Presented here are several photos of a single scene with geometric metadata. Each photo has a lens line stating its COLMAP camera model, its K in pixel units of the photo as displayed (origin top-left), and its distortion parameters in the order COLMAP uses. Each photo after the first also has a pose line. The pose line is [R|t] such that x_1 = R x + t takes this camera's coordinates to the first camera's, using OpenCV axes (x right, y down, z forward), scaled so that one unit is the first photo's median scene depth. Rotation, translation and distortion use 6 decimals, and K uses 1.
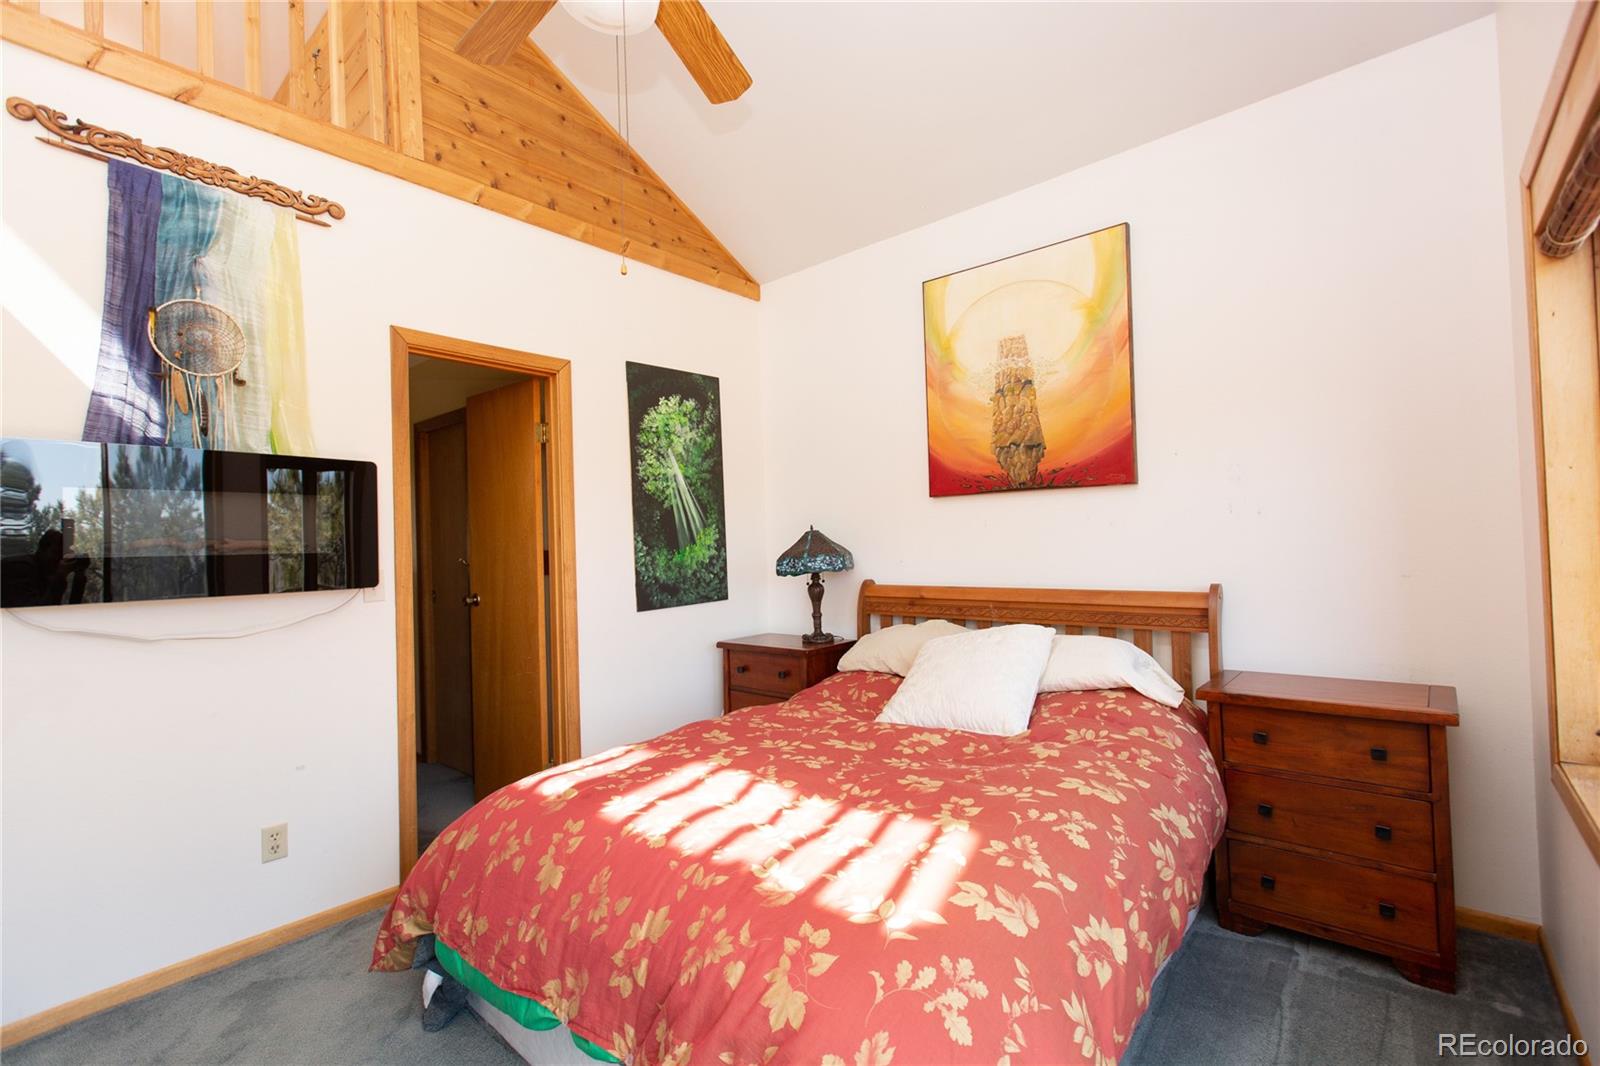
lens RADIAL K [[704.9, 0, 800.0], [0, 704.9, 533.0], [0, 0, 1]] dist [0.001677, -0.000368]
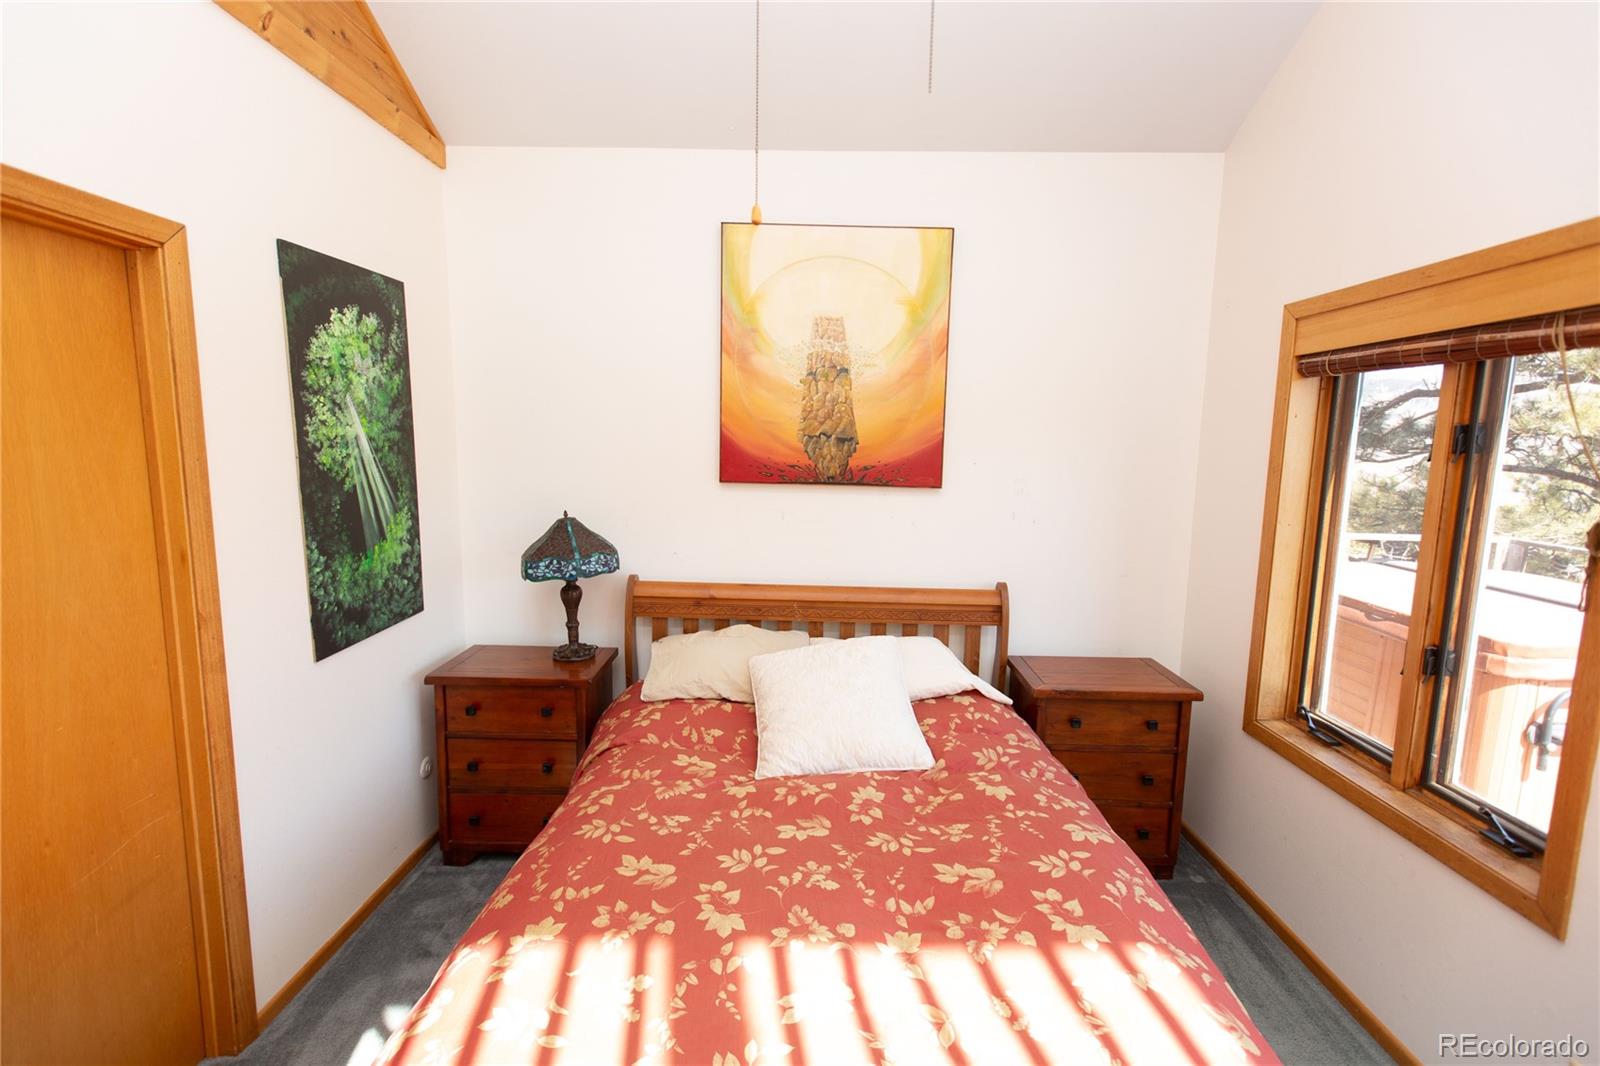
lens RADIAL K [[704.9, 0, 800.0], [0, 704.9, 533.0], [0, 0, 1]] dist [0.001677, -0.000368]
pose [[0.765118, -0.040371, 0.642623, -0.302352], [-0.050637, 0.991169, 0.122557, -0.100485], [-0.641896, -0.126311, 0.756317, 0.270112]]
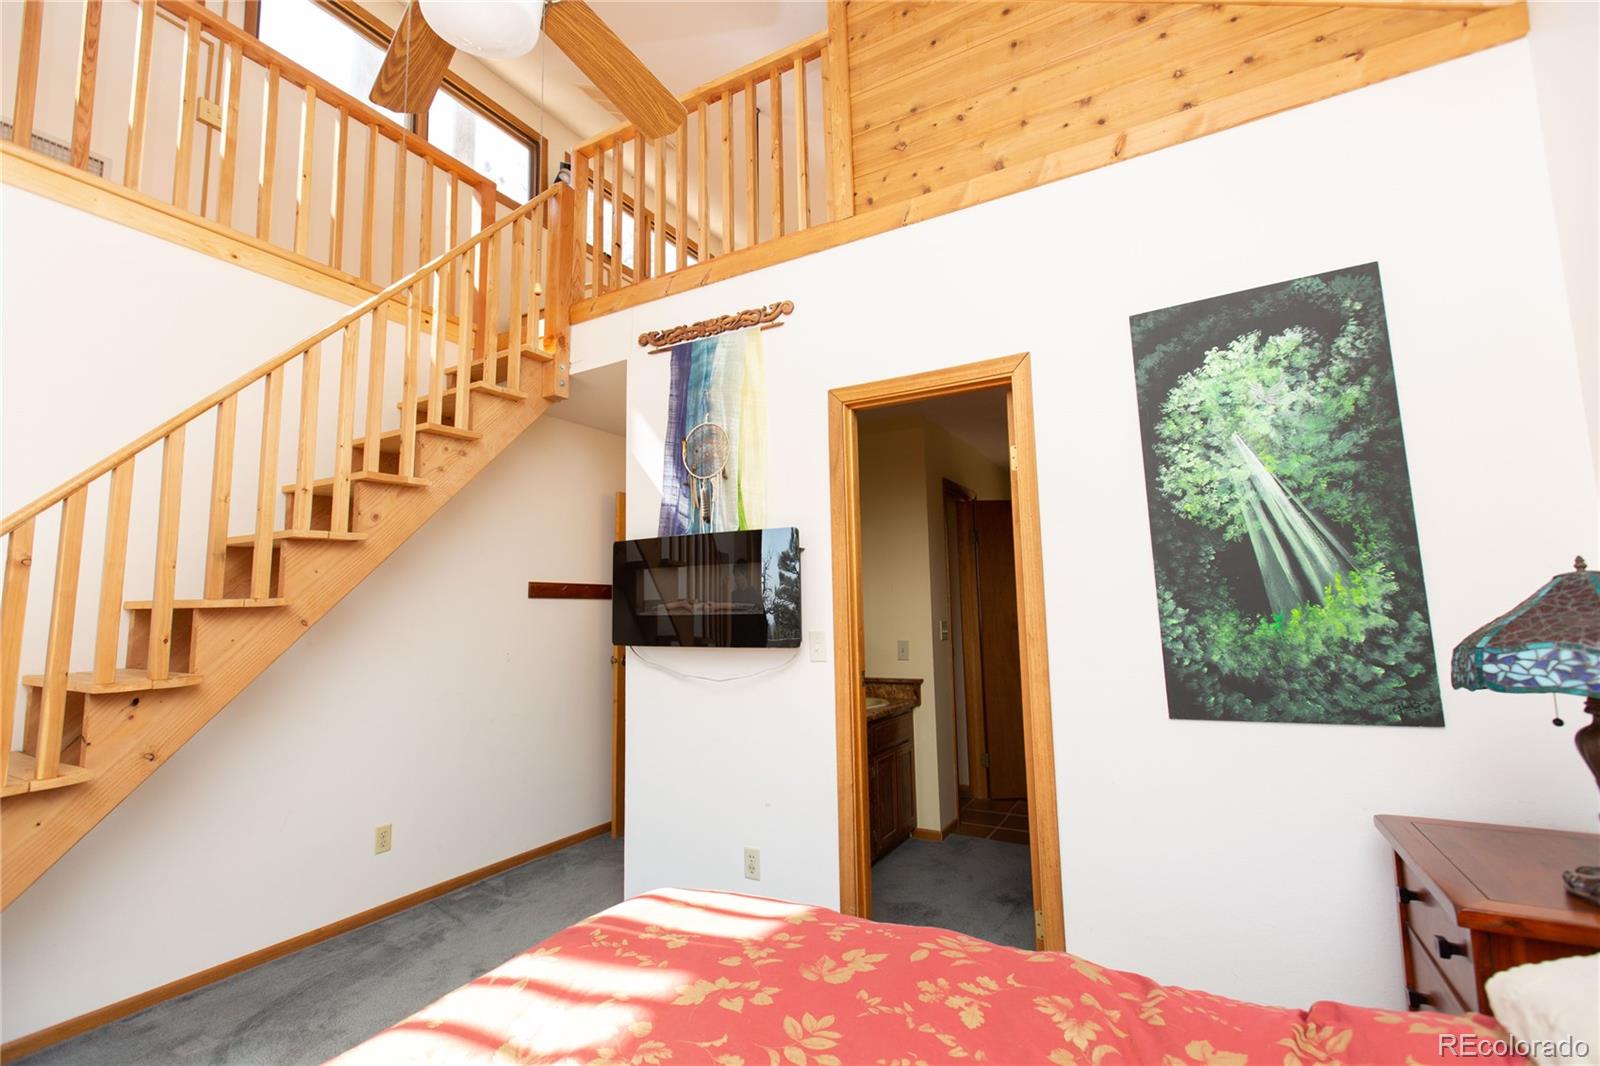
lens RADIAL K [[704.9, 0, 800.0], [0, 704.9, 533.0], [0, 0, 1]] dist [0.001677, -0.000368]
pose [[0.197115, -0.082149, -0.976933, 0.306163], [0.028939, 0.996536, -0.077959, -0.007187], [0.979953, -0.012904, 0.198809, 0.581629]]
